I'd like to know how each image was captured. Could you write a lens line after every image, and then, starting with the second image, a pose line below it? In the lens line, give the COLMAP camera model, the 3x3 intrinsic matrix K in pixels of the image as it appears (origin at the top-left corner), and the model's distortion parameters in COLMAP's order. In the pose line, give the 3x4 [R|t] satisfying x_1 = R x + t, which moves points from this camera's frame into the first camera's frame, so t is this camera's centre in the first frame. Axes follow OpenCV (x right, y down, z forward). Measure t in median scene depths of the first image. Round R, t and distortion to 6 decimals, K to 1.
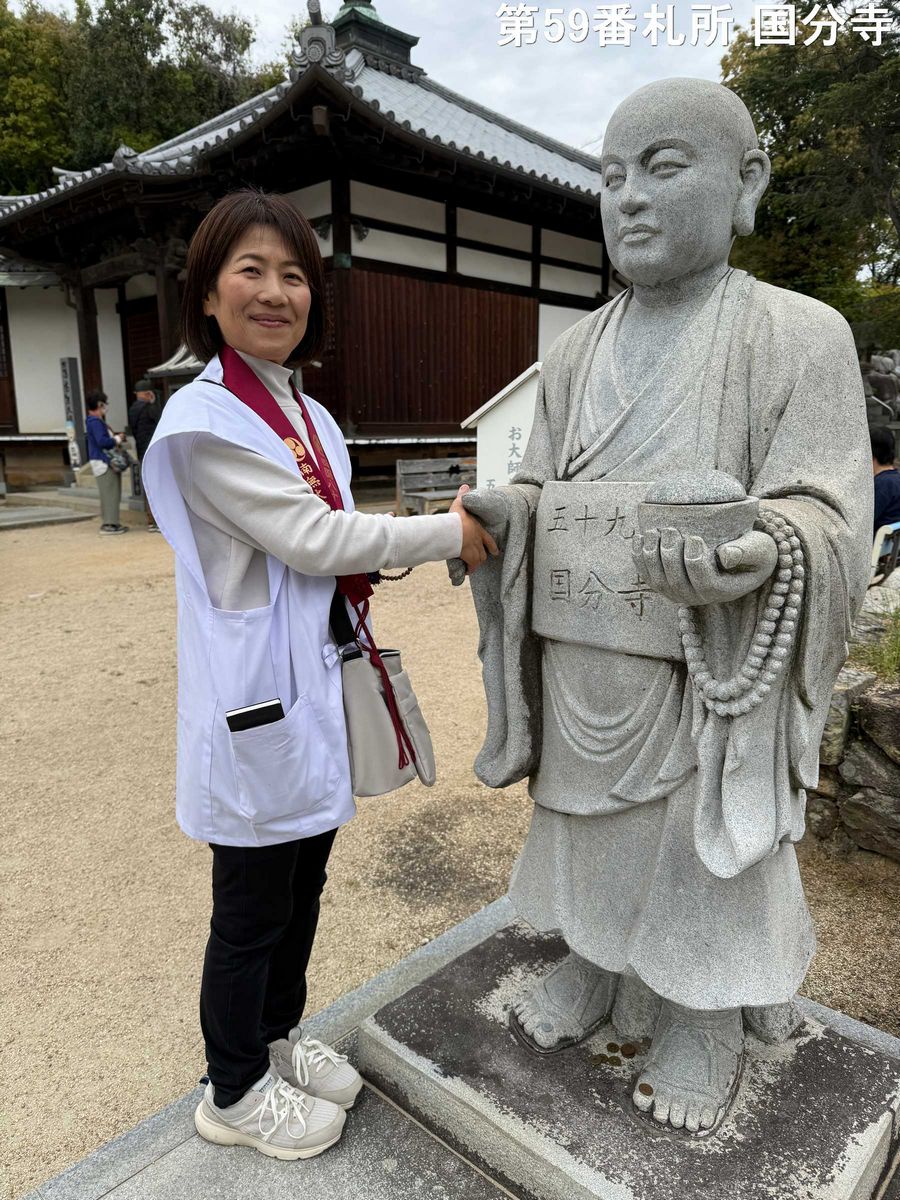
lens RADIAL K [[845.6, 0, 441.5], [0, 845.6, 607.5], [0, 0, 1]] dist [0.038023, -0.049881]
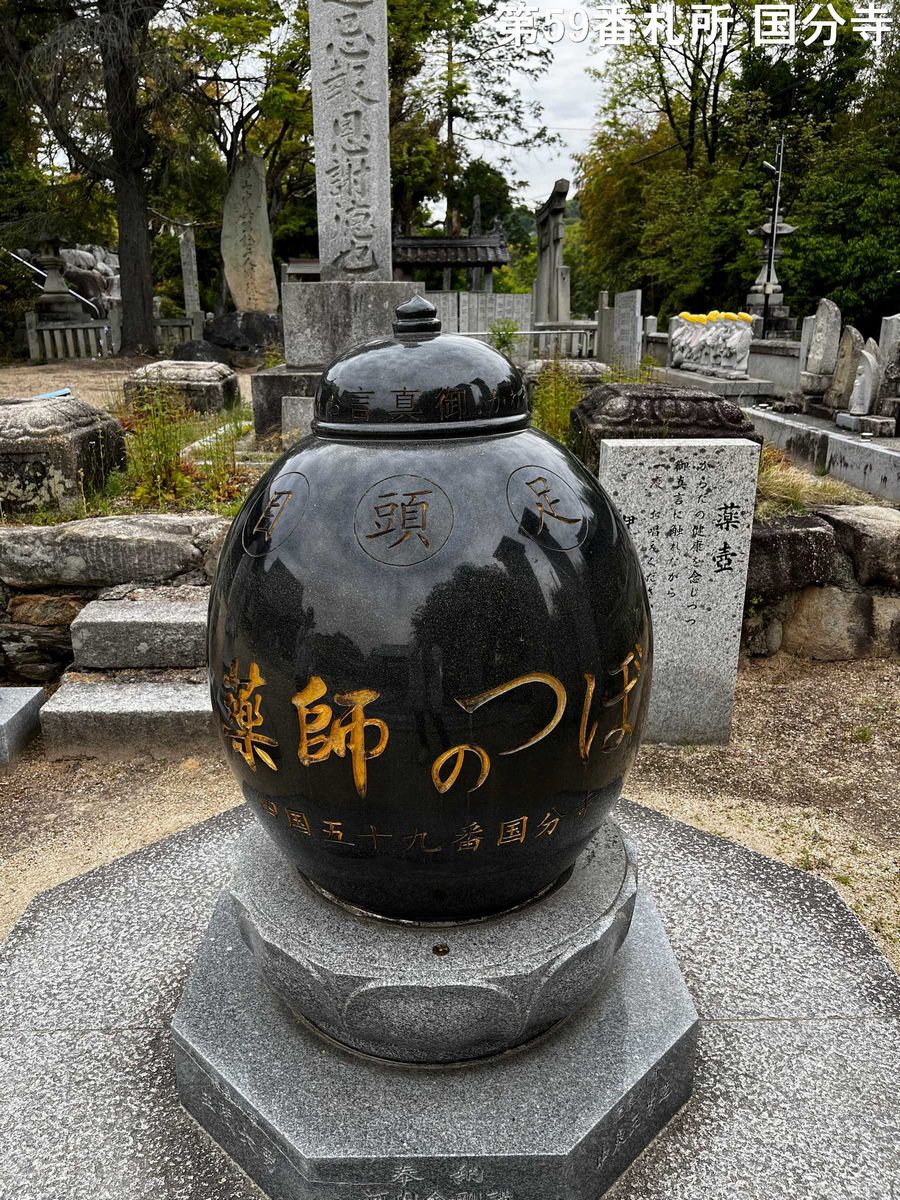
lens RADIAL K [[911.6, 0, 443.8], [0, 911.6, 607.7], [0, 0, 1]] dist [0.041509, -0.047602]
pose [[0.708706, -0.208210, 0.674080, 0.317787], [0.147698, 0.978074, 0.146822, 0.202435], [-0.689870, -0.004493, 0.723919, -0.866770]]
